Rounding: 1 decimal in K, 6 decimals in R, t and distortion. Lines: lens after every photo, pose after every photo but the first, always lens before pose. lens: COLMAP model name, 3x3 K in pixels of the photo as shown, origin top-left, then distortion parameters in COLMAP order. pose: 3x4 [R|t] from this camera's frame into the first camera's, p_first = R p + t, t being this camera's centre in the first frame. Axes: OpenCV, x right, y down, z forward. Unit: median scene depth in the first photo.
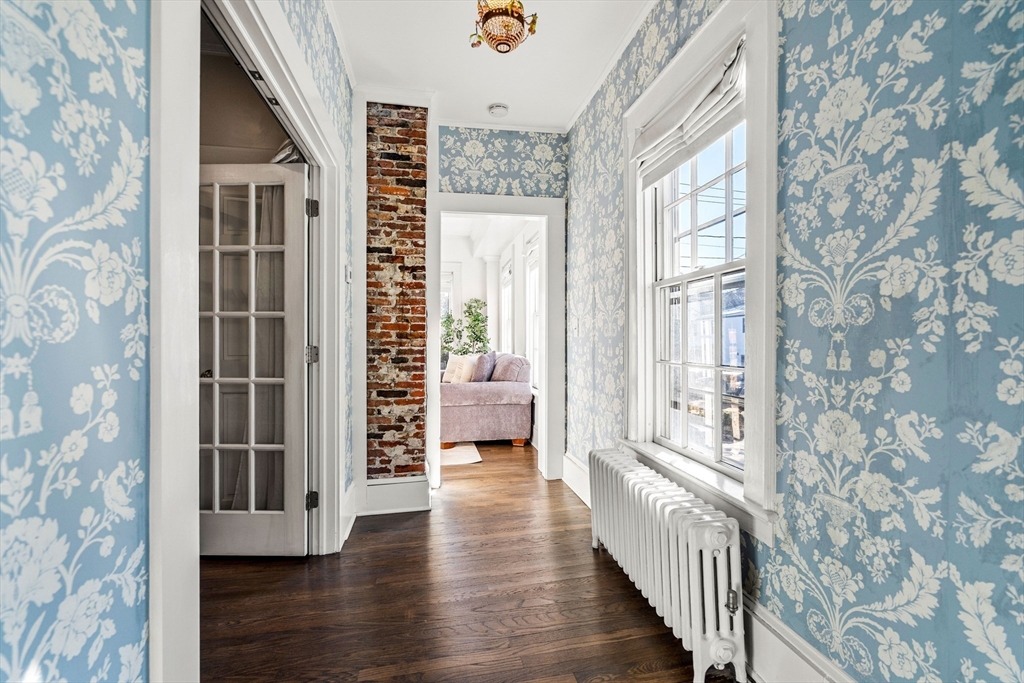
lens RADIAL K [[480.5, 0, 510.6], [0, 480.5, 342.7], [0, 0, 1]] dist [-0.000109, 0.001891]
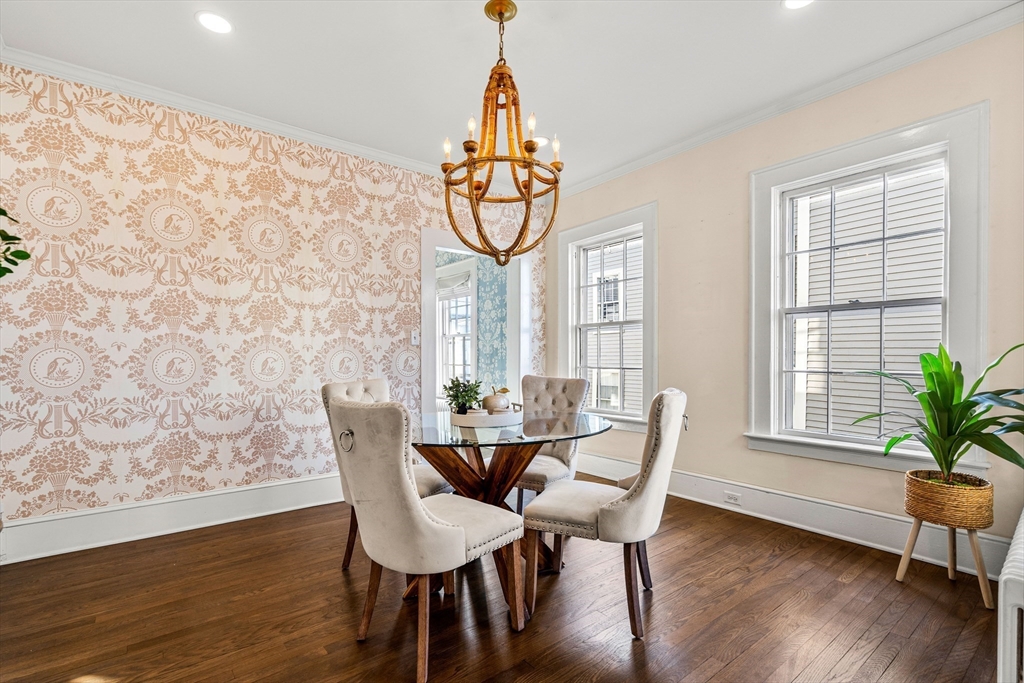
lens RADIAL K [[480.5, 0, 510.6], [0, 480.5, 342.7], [0, 0, 1]] dist [-0.000109, 0.001891]
pose [[0.879203, 0.011660, 0.476304, -1.156421], [0.003559, 0.999512, -0.031037, 0.004868], [-0.476434, 0.028983, 0.878733, -2.769767]]
